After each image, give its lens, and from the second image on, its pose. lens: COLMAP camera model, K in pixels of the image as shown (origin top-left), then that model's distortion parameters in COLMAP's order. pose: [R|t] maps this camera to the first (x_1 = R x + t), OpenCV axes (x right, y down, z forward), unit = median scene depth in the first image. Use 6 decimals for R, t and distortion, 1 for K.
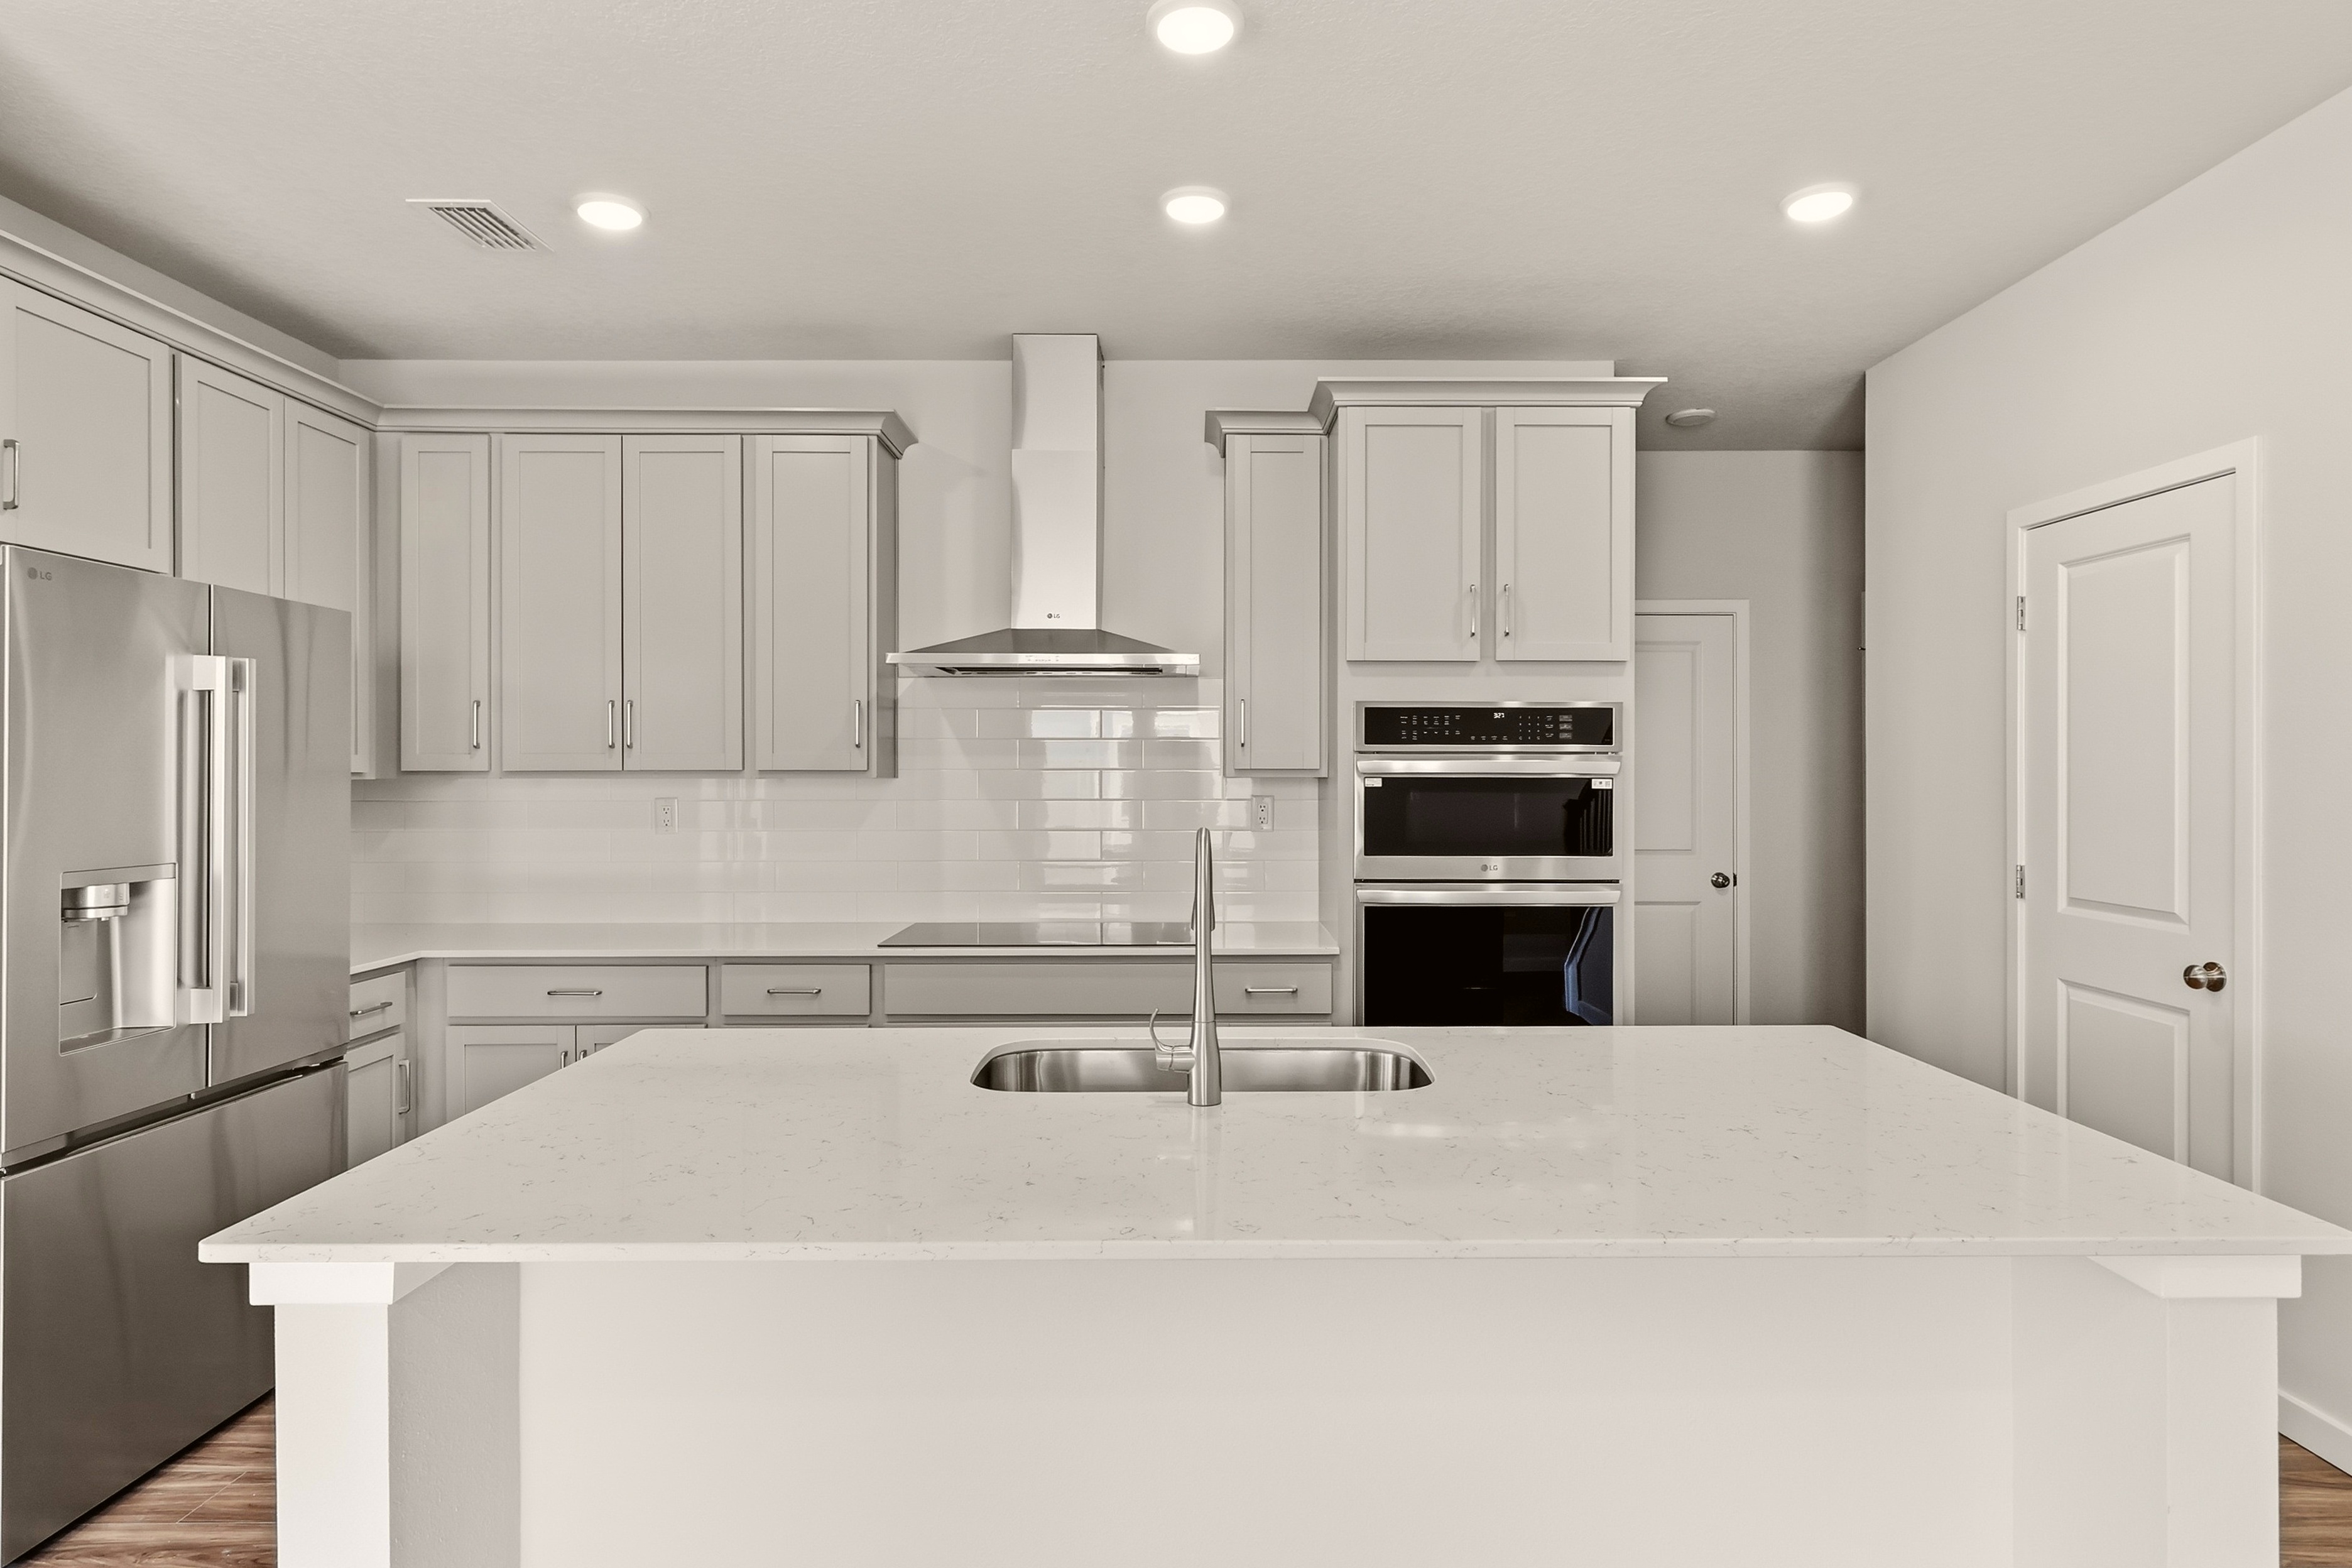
lens RADIAL K [[1275.7, 0, 1186.6], [0, 1275.7, 774.0], [0, 0, 1]] dist [0.003930, -0.003720]
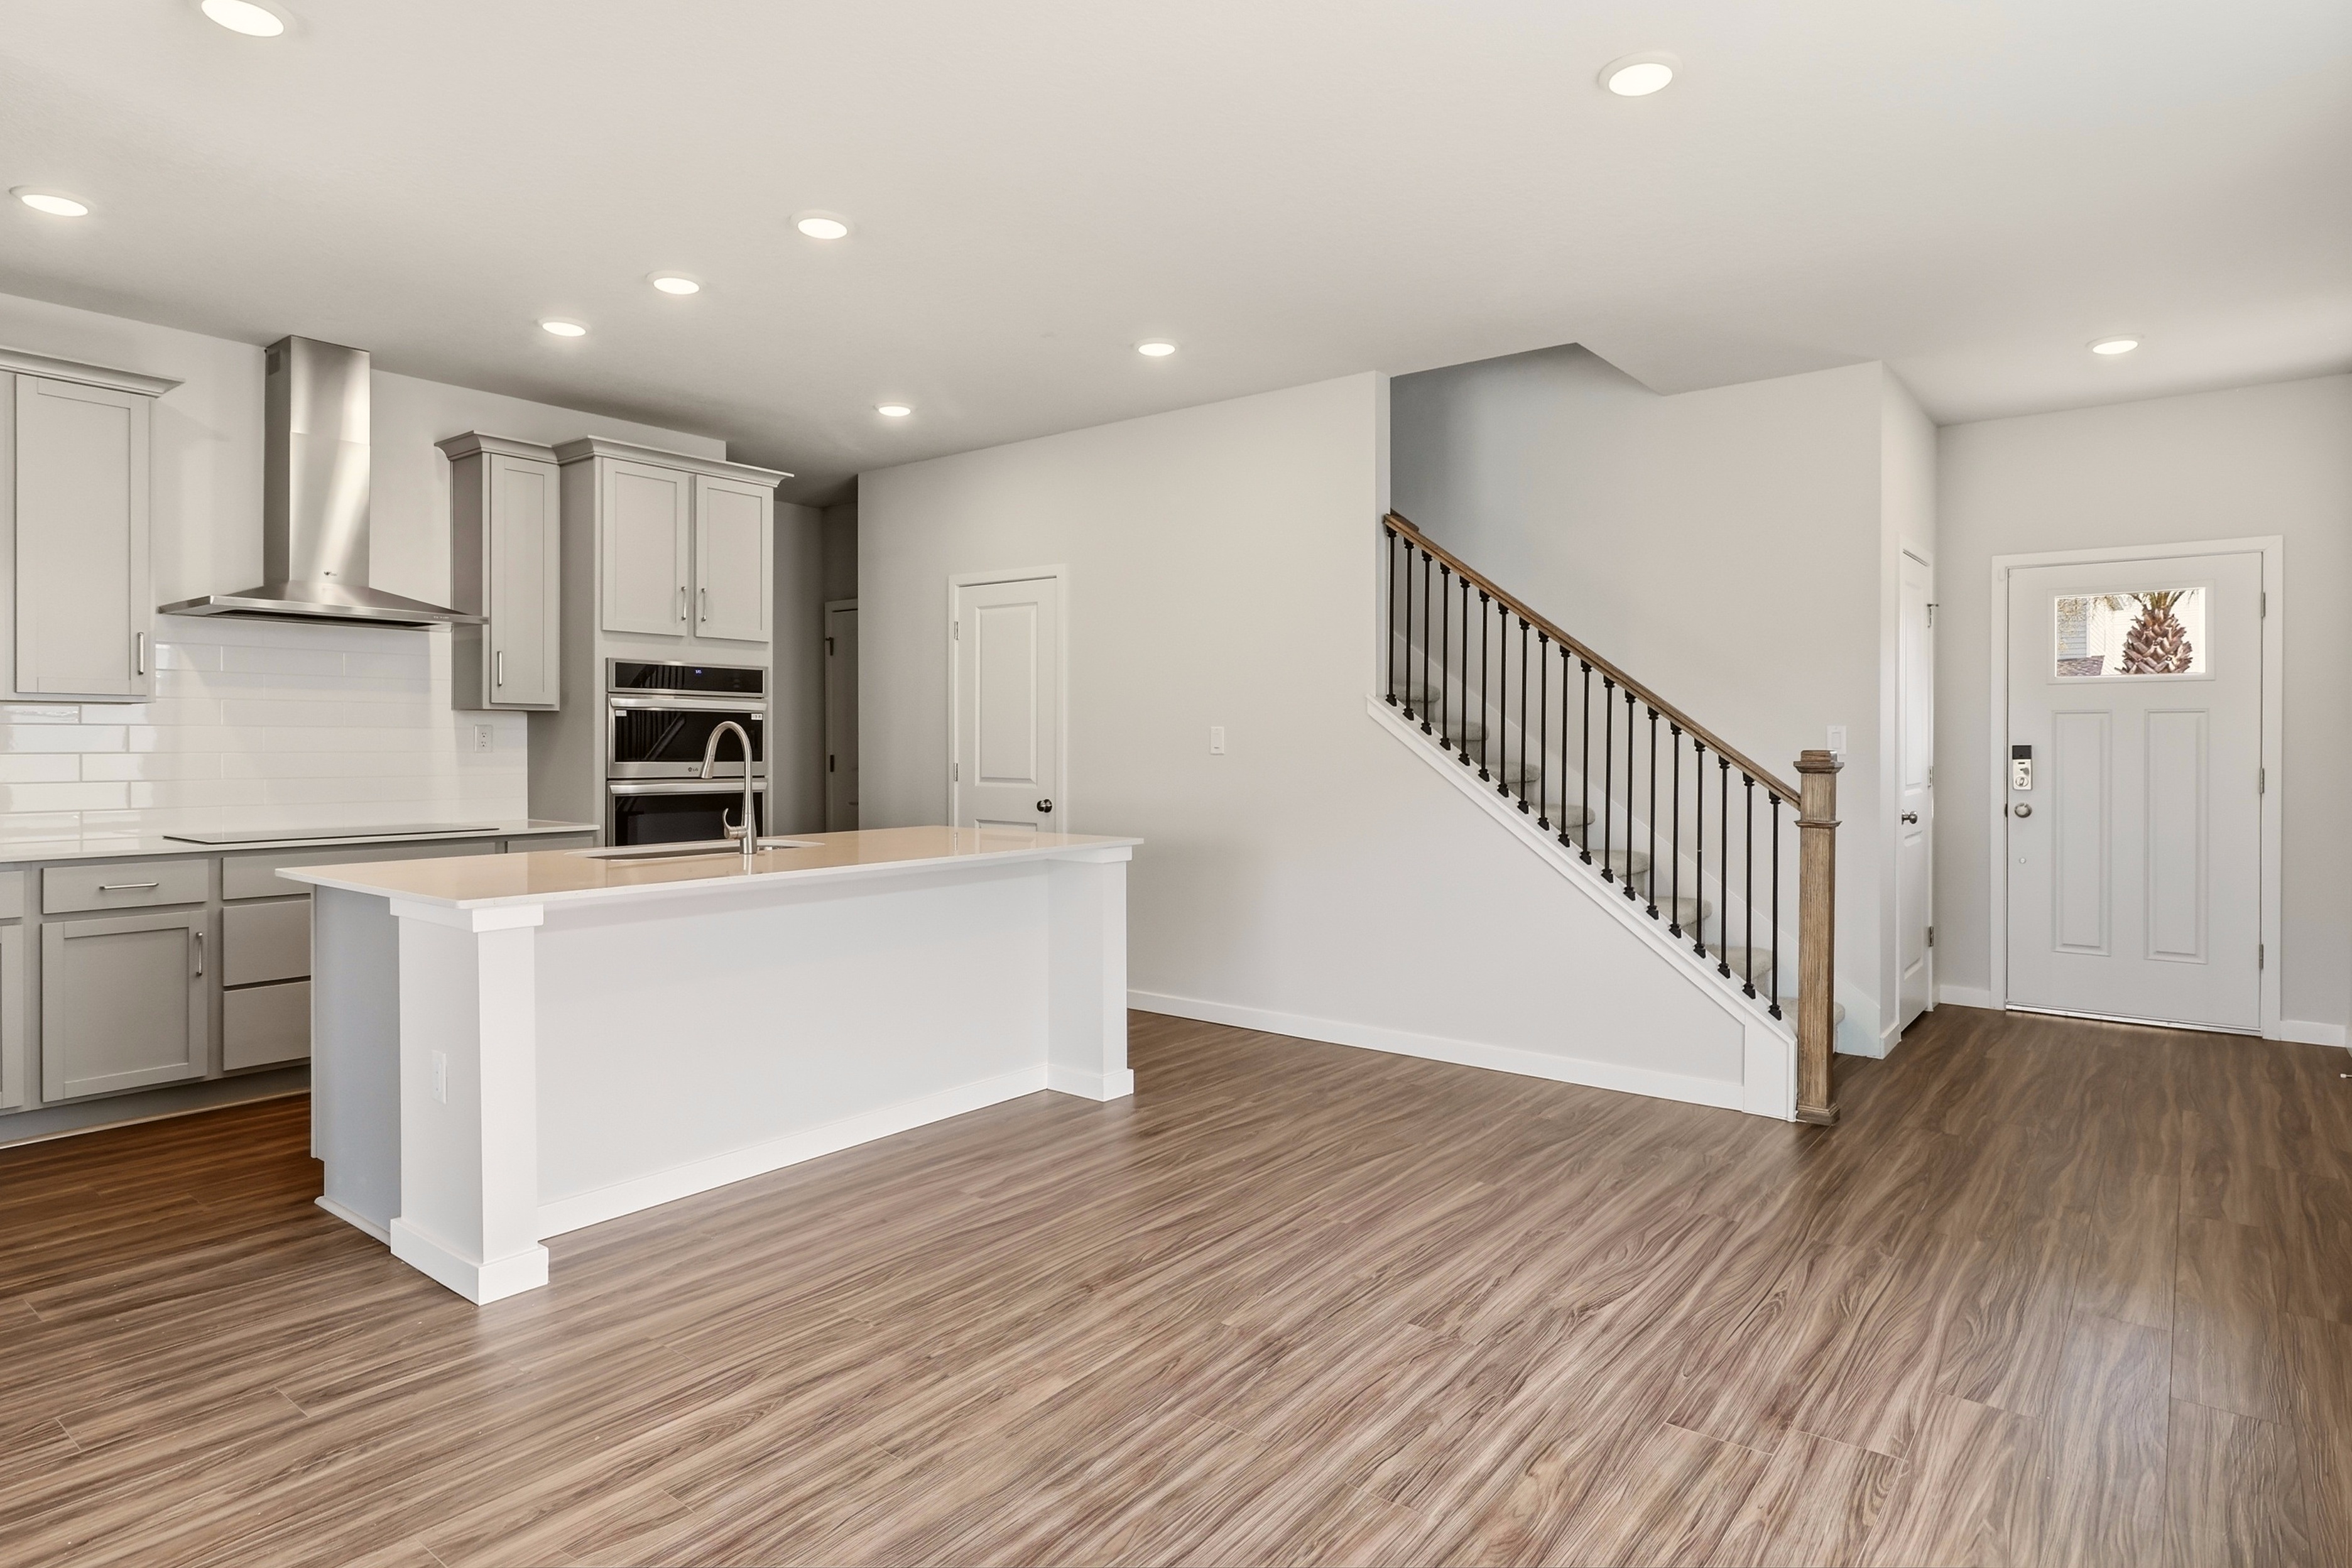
lens RADIAL K [[1275.7, 0, 1194.7], [0, 1275.7, 760.5], [0, 0, 1]] dist [0.003930, -0.003720]
pose [[0.623491, -0.010121, 0.781765, -0.601375], [-0.001696, 0.999896, 0.014297, 0.039407], [-0.781829, -0.010240, 0.623409, -0.452914]]
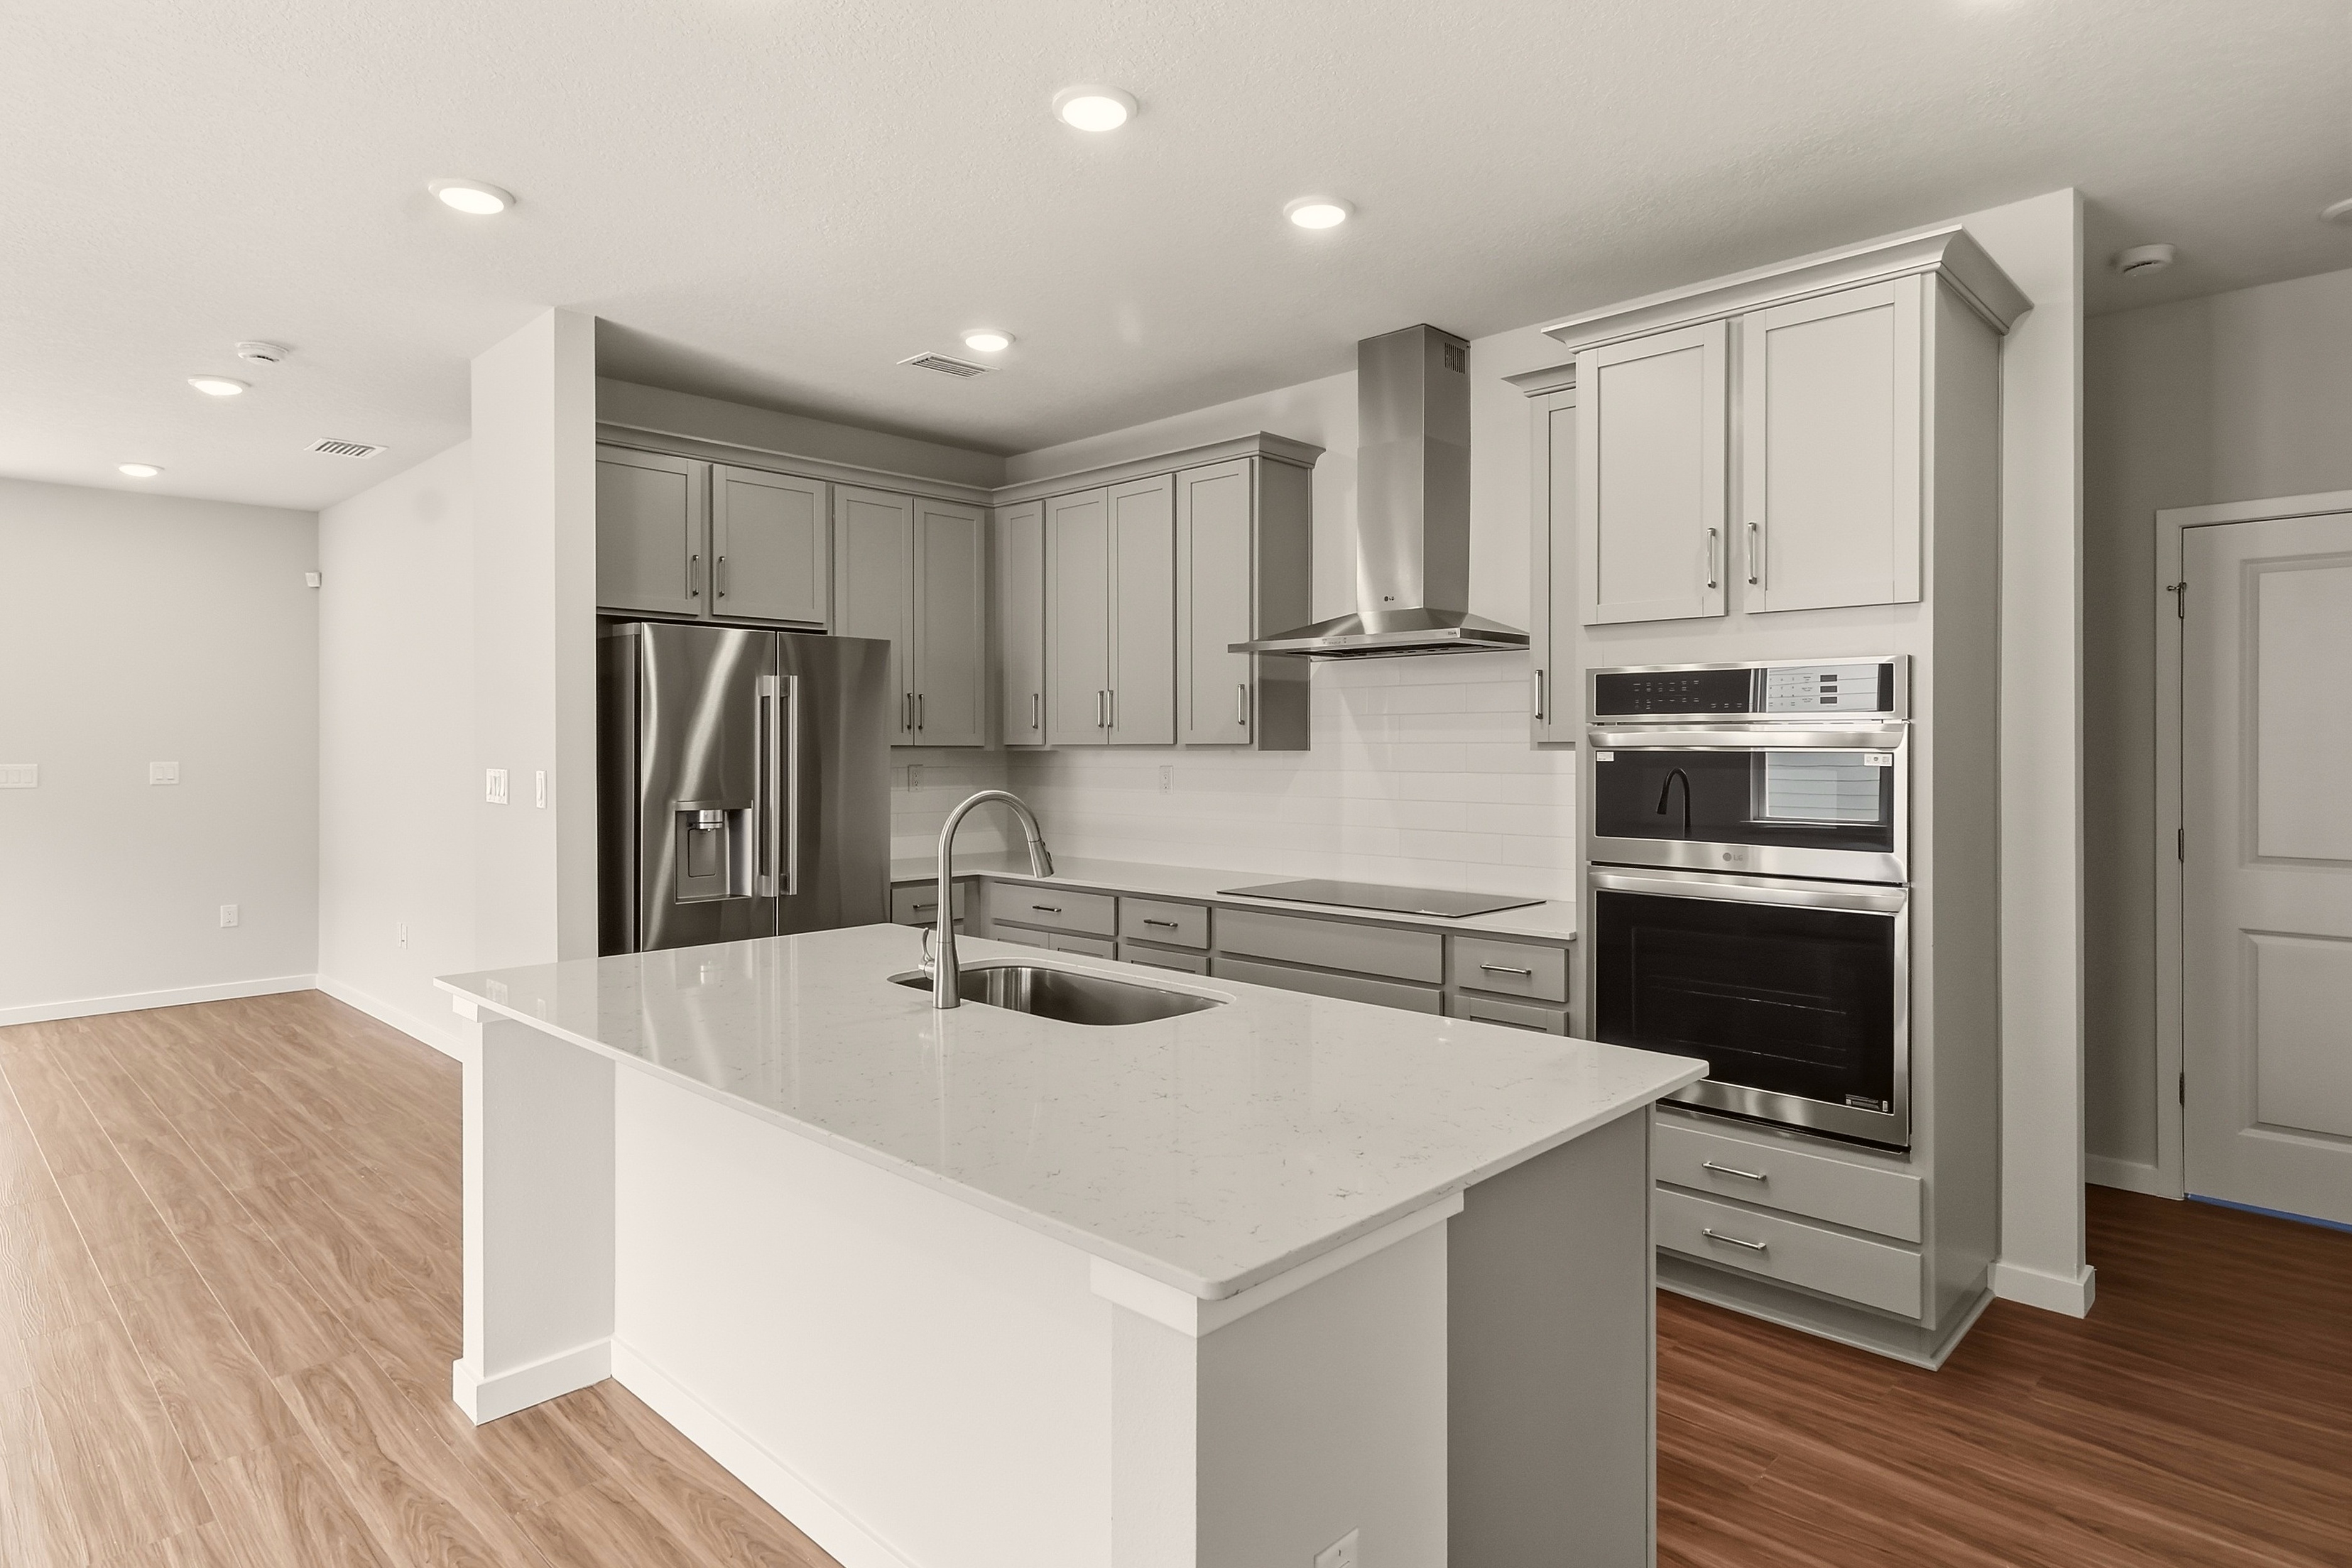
lens RADIAL K [[1275.7, 0, 1202.0], [0, 1275.7, 757.3], [0, 0, 1]] dist [0.003930, -0.003720]
pose [[0.723325, 0.005575, -0.690485, 0.569817], [-0.000329, 0.999970, 0.007730, 0.000306], [0.690508, -0.005364, 0.723305, 0.136781]]
